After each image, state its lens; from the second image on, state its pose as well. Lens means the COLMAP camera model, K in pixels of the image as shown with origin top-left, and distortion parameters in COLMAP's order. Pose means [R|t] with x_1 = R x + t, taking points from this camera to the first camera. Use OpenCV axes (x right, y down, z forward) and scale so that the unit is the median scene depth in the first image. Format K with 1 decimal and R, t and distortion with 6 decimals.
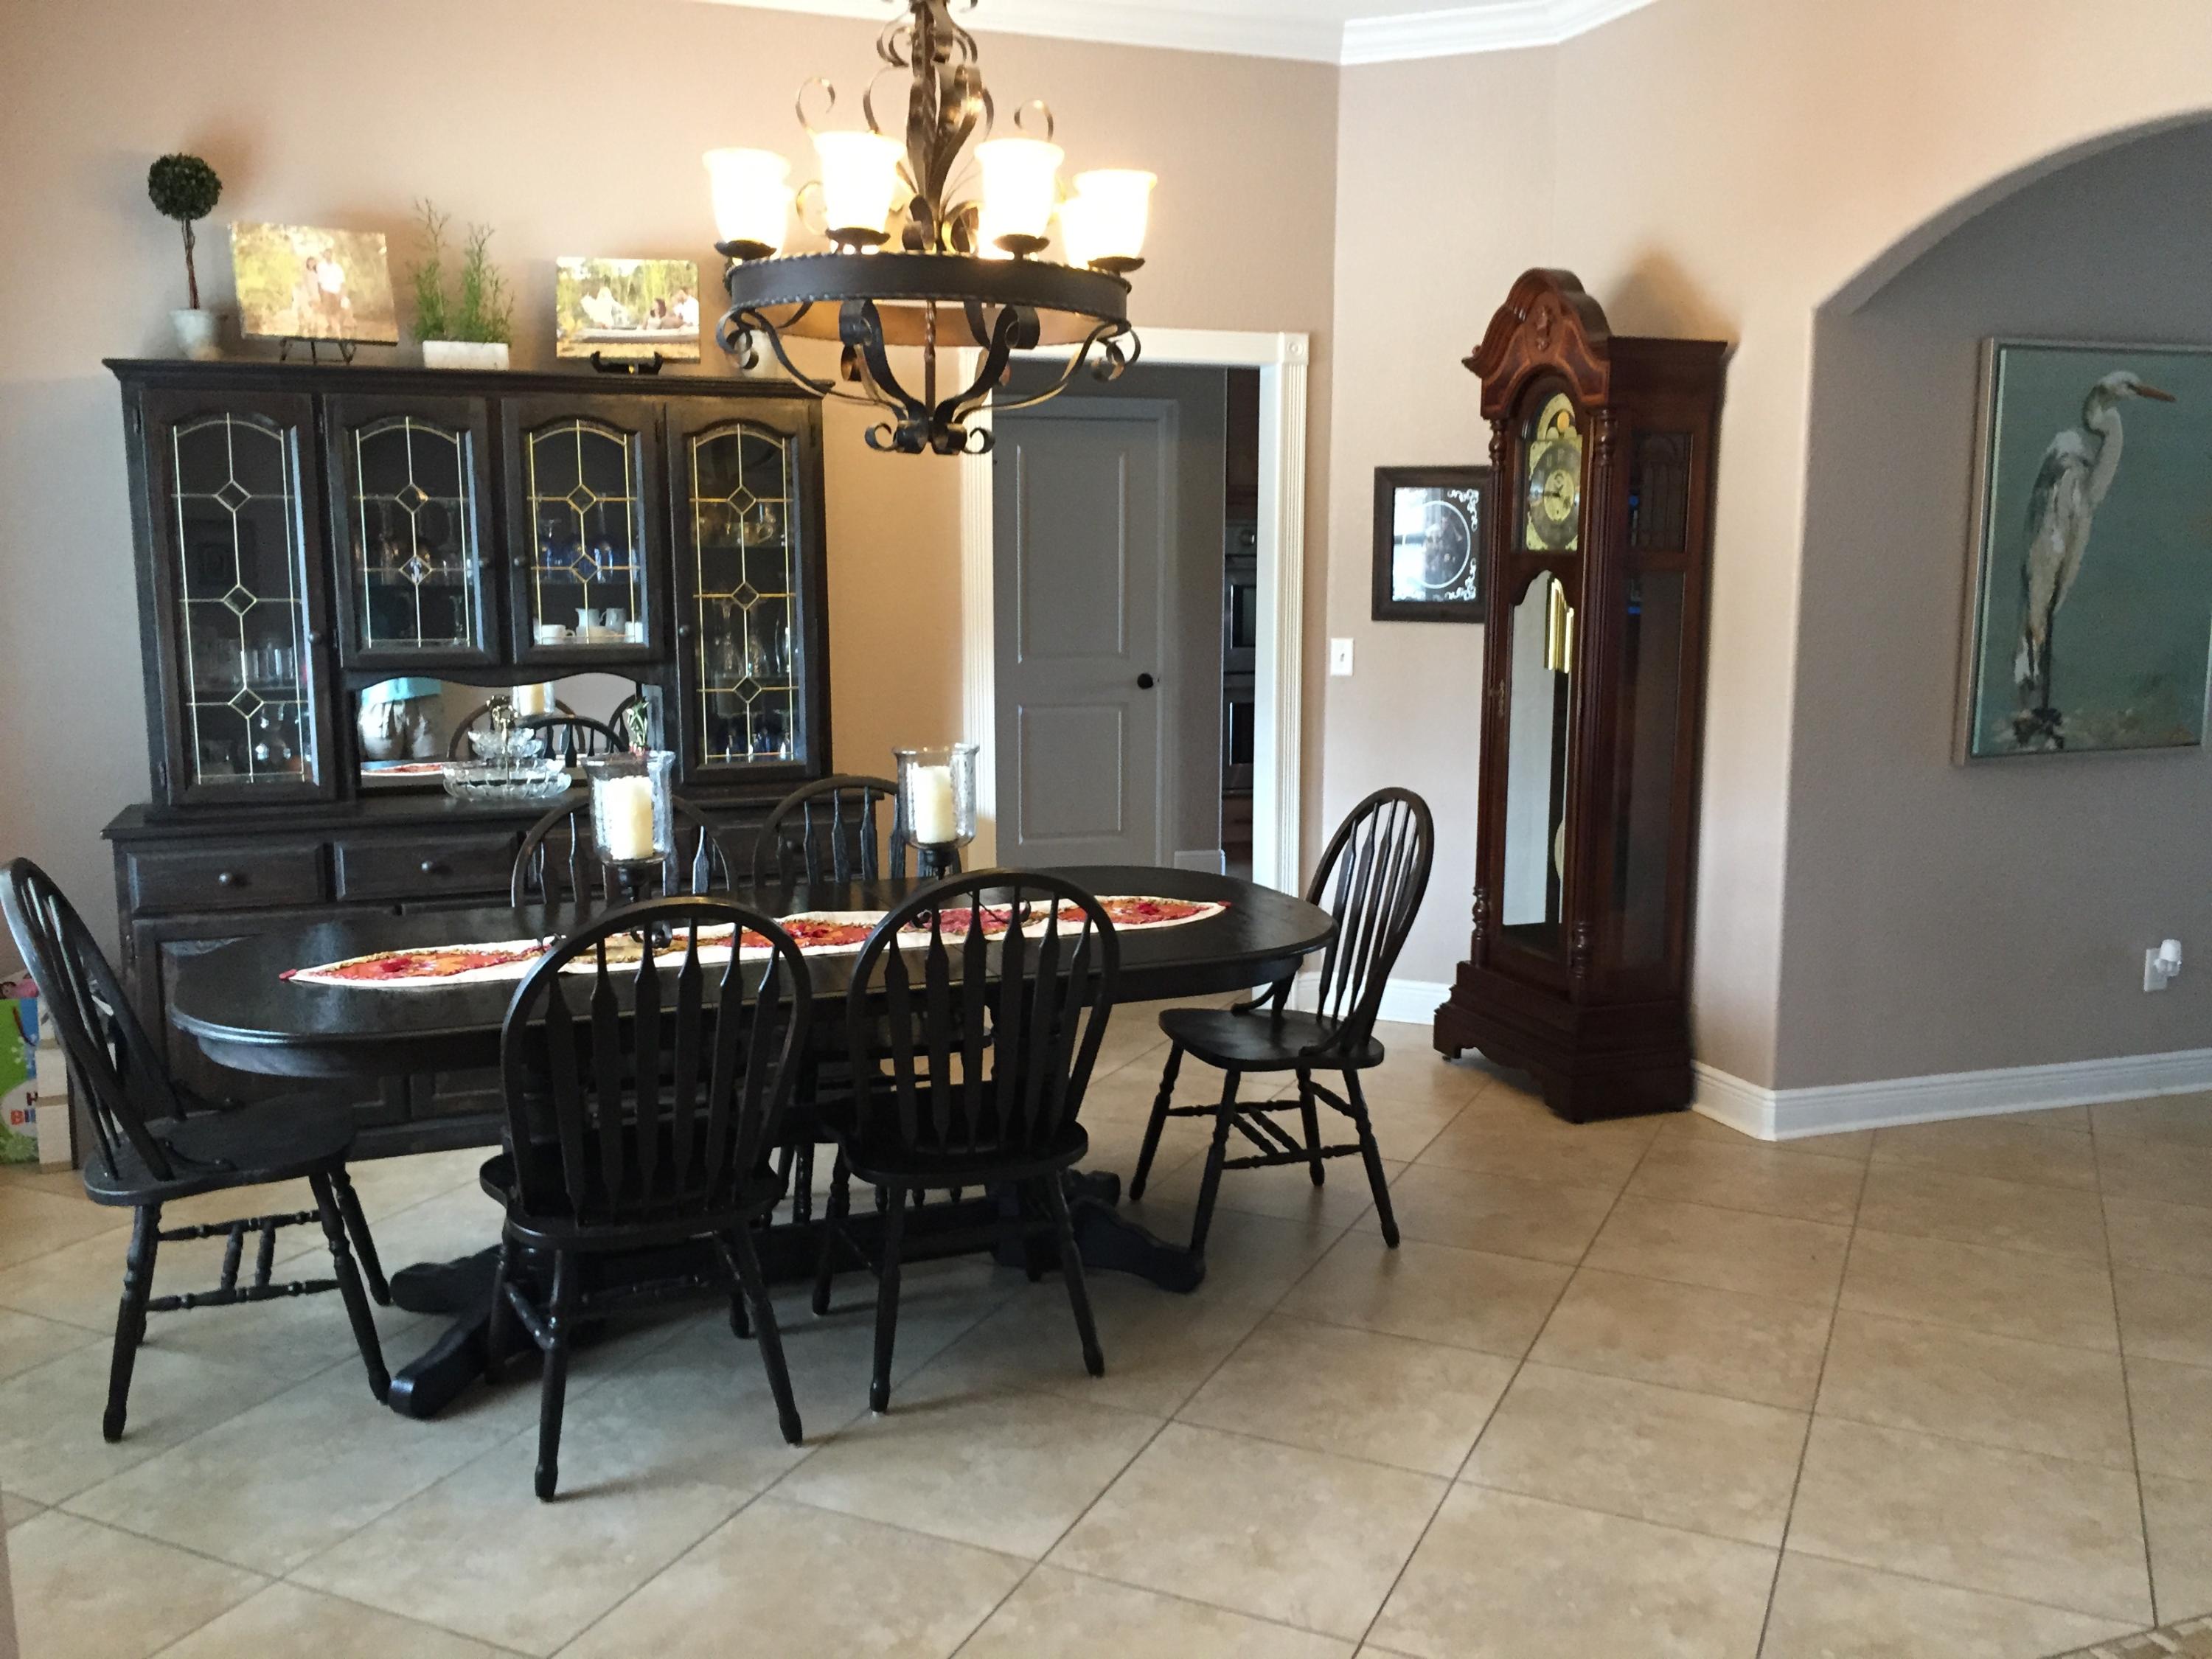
lens RADIAL K [[1908.9, 0, 1104.5], [0, 1908.9, 835.9], [0, 0, 1]] dist [0.089992, -0.131425]
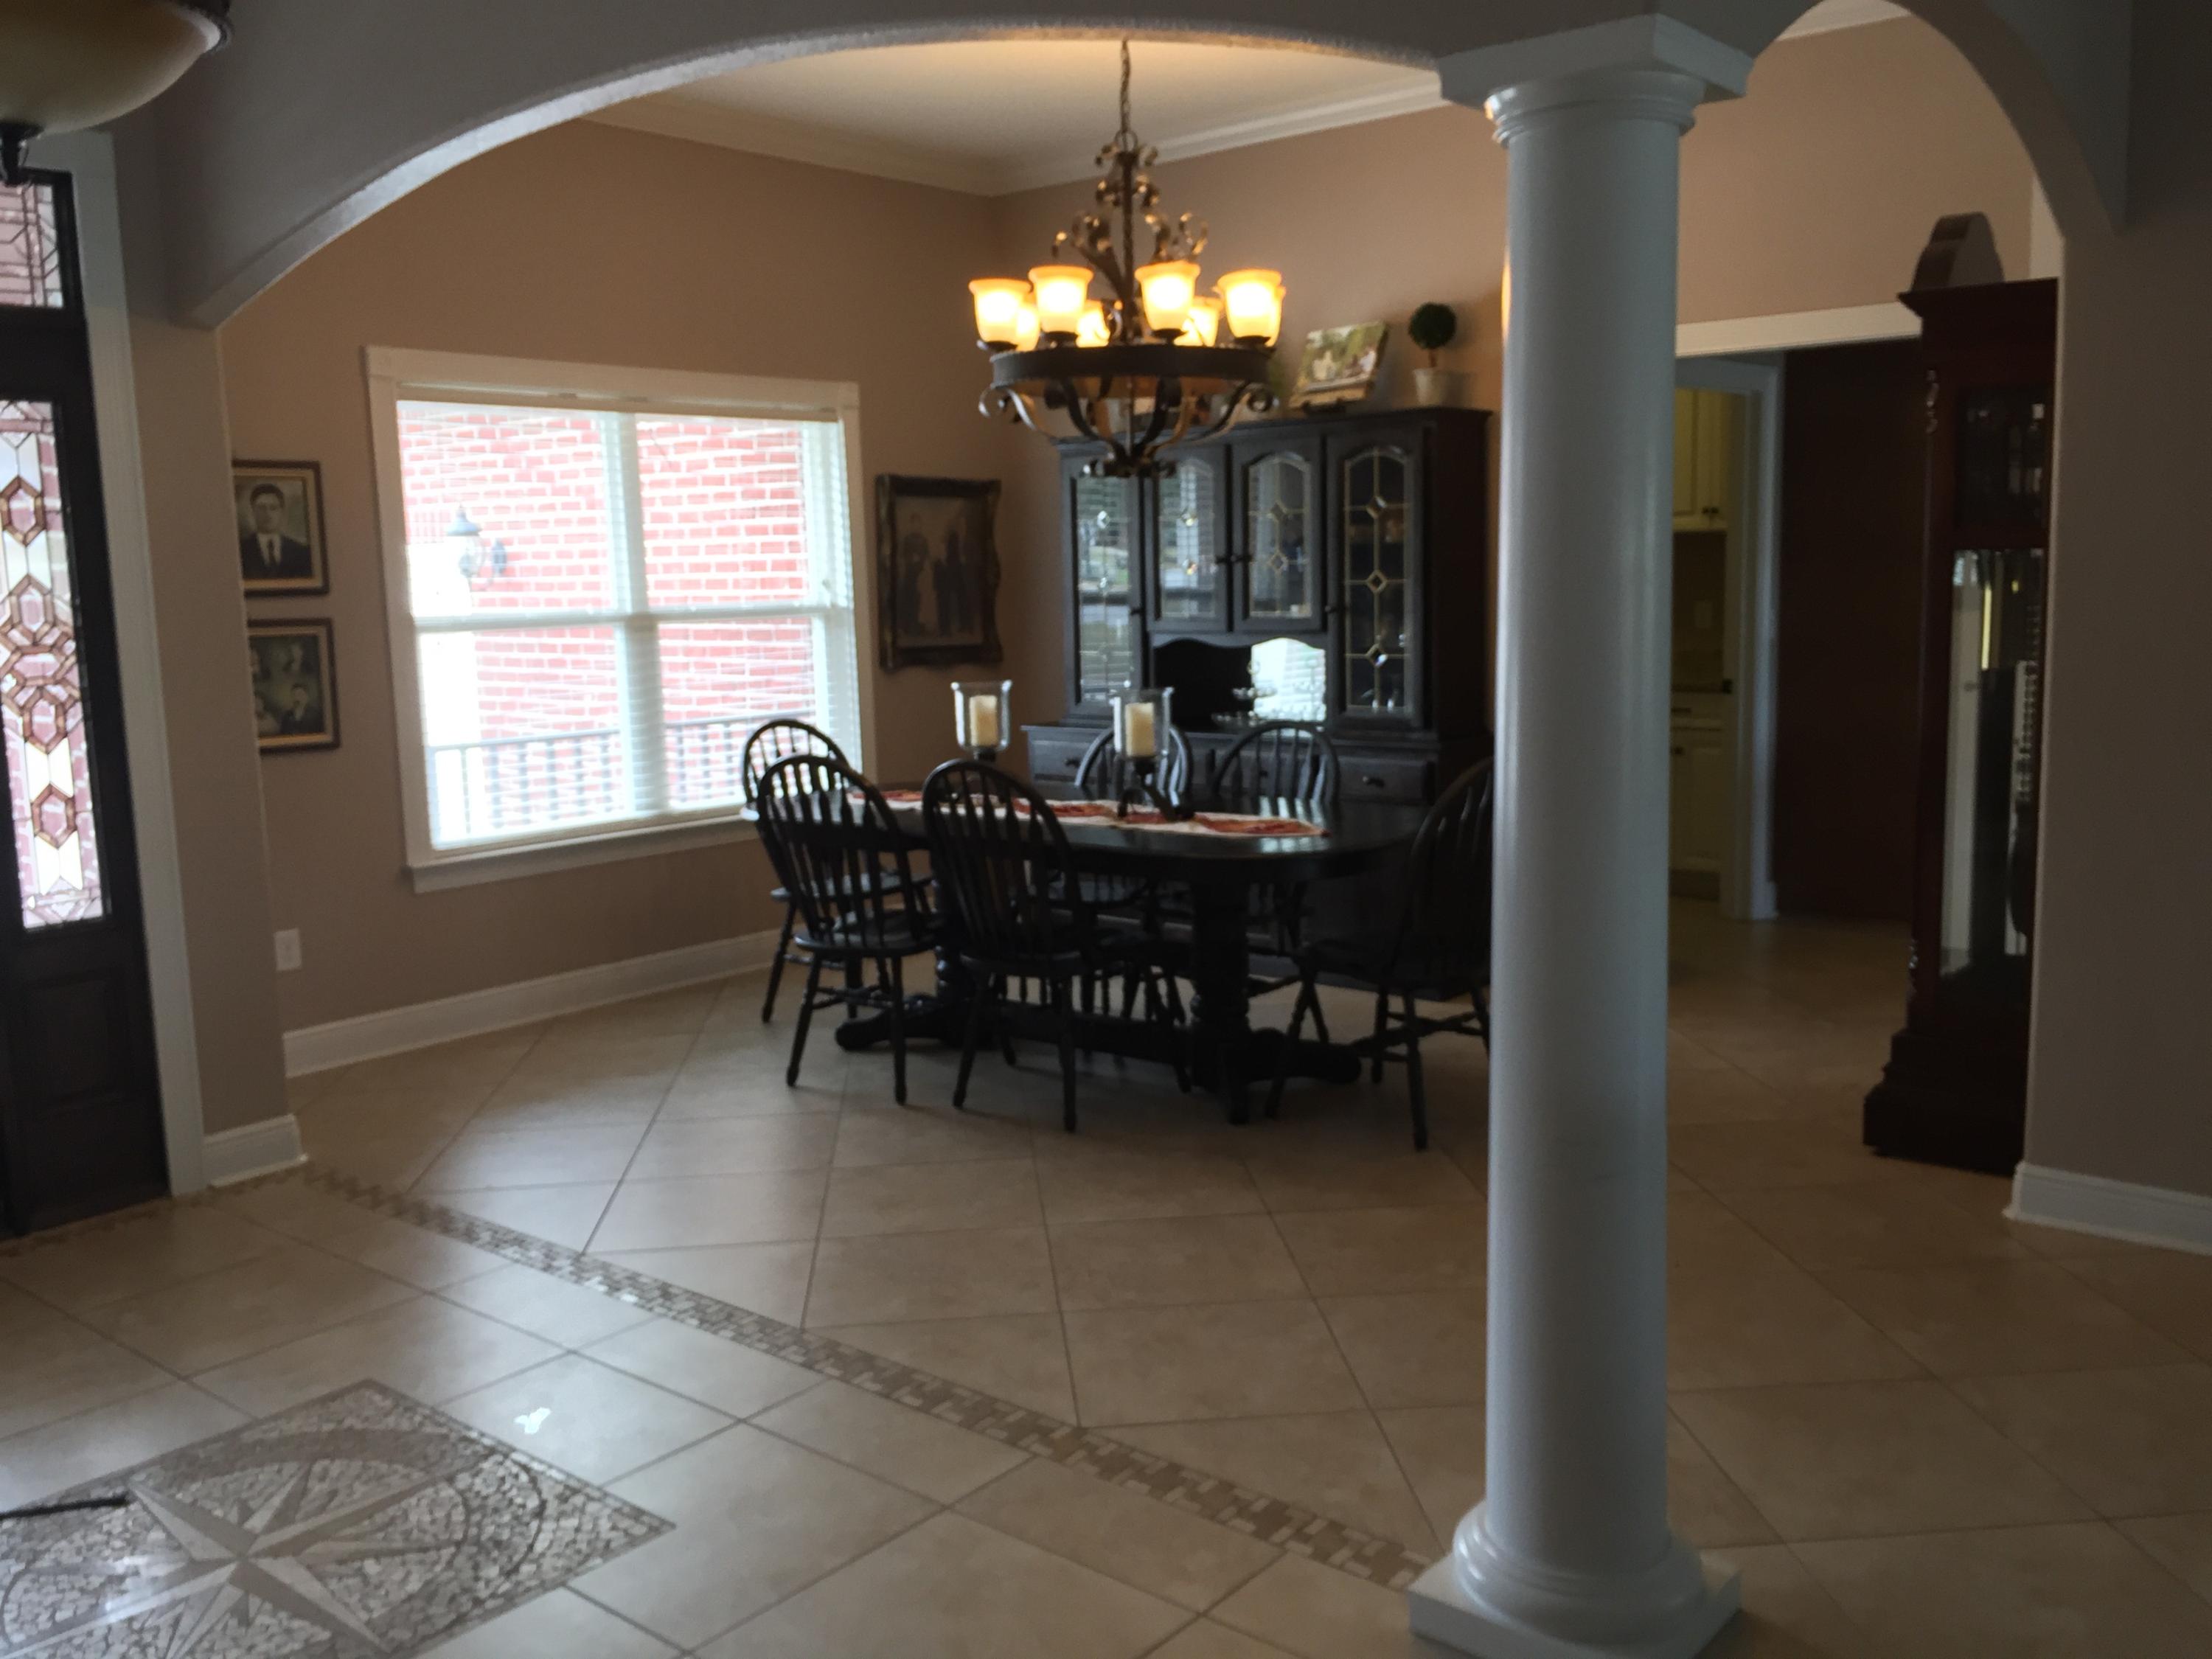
lens RADIAL K [[1908.9, 0, 1105.7], [0, 1908.9, 820.7], [0, 0, 1]] dist [0.089992, -0.131425]
pose [[0.512588, 0.111449, -0.851371, 1.057785], [-0.109874, 0.991903, 0.063694, -0.035521], [0.851576, 0.060895, 0.520683, 0.242791]]
